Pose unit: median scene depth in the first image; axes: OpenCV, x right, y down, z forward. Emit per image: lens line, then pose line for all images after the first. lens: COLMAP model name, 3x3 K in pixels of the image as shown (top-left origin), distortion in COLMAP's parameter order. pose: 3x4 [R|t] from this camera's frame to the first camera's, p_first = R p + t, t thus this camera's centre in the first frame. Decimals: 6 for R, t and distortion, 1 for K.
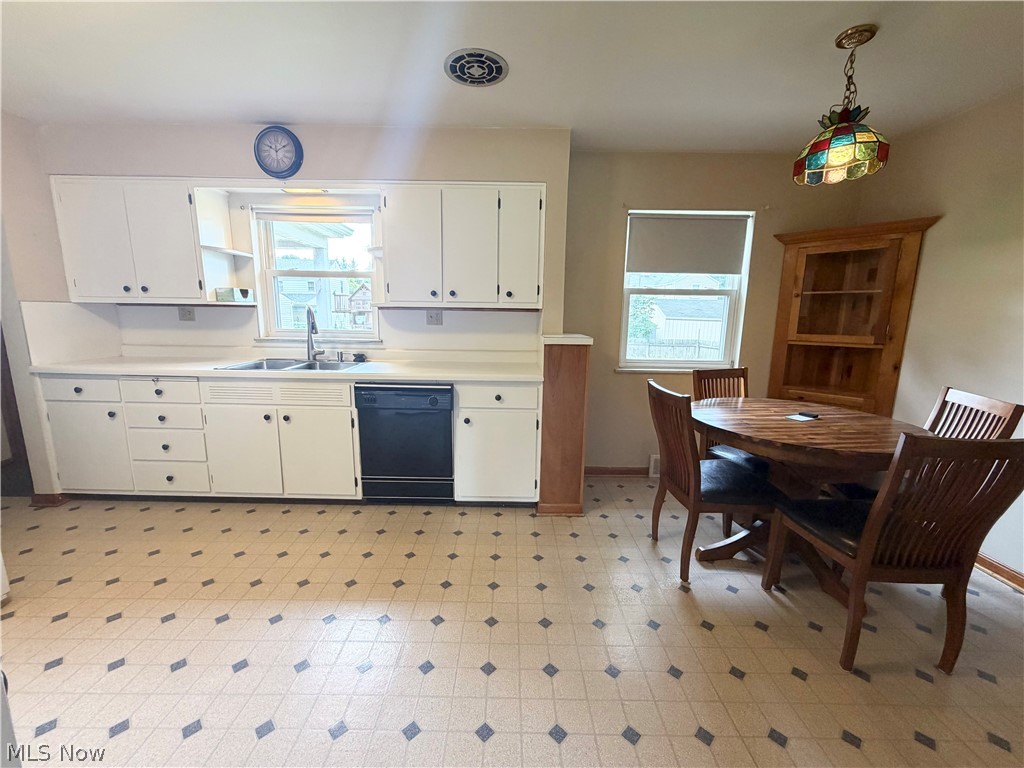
lens RADIAL K [[406.1, 0, 508.7], [0, 406.1, 383.3], [0, 0, 1]] dist [-0.001520, 0.000428]
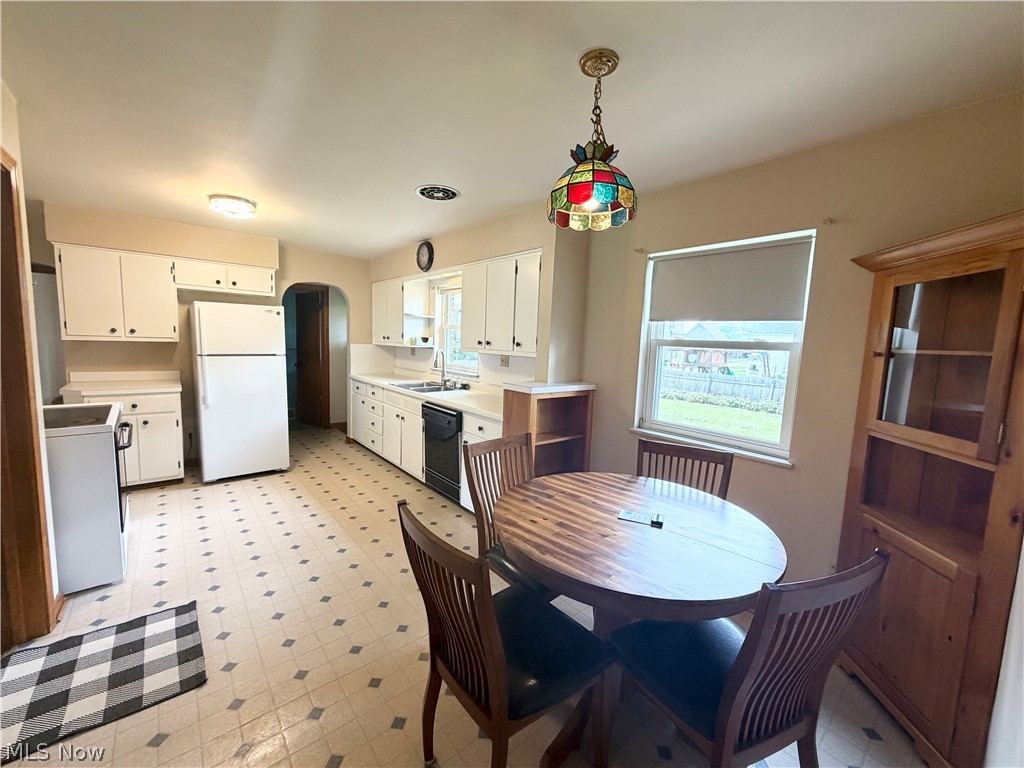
lens RADIAL K [[406.1, 0, 510.4], [0, 406.1, 383.4], [0, 0, 1]] dist [-0.001520, 0.000428]
pose [[0.647130, 0.092421, -0.756757, 0.901406], [-0.158643, 0.987221, -0.015095, -0.090479], [0.745691, 0.129823, 0.653522, 0.241958]]
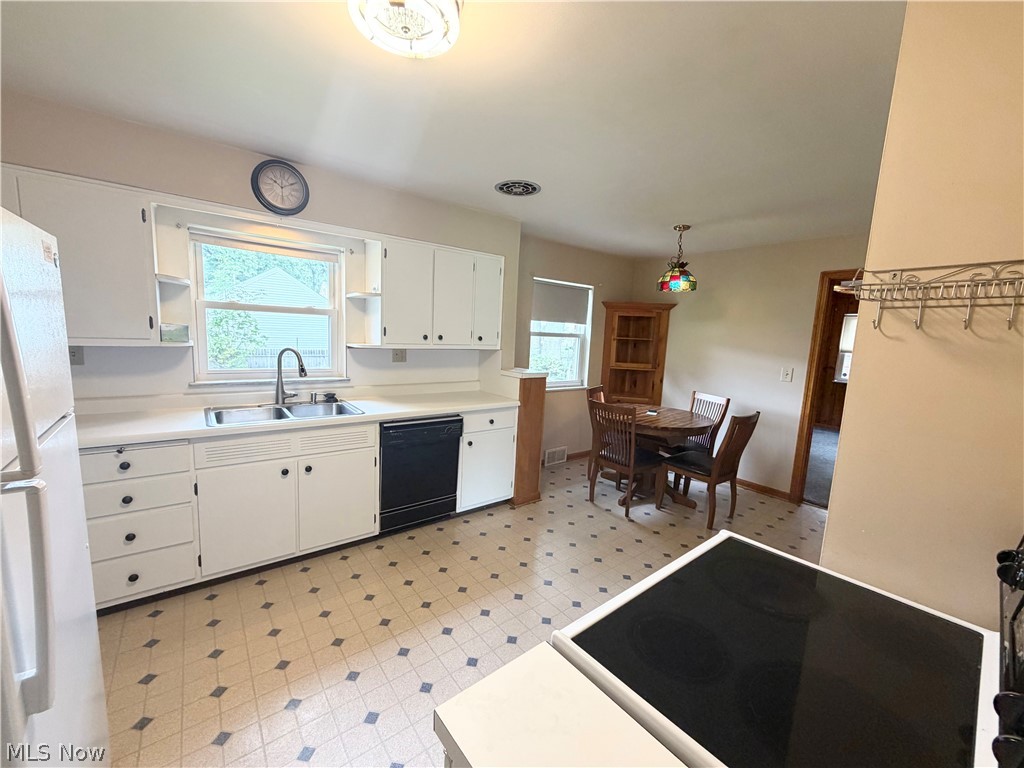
lens RADIAL K [[406.1, 0, 507.1], [0, 406.1, 382.3], [0, 0, 1]] dist [-0.001520, 0.000428]
pose [[0.790221, -0.055643, 0.610291, -0.724064], [0.069918, 0.997553, 0.000419, -0.081147], [-0.608821, 0.042339, 0.792177, -0.041899]]
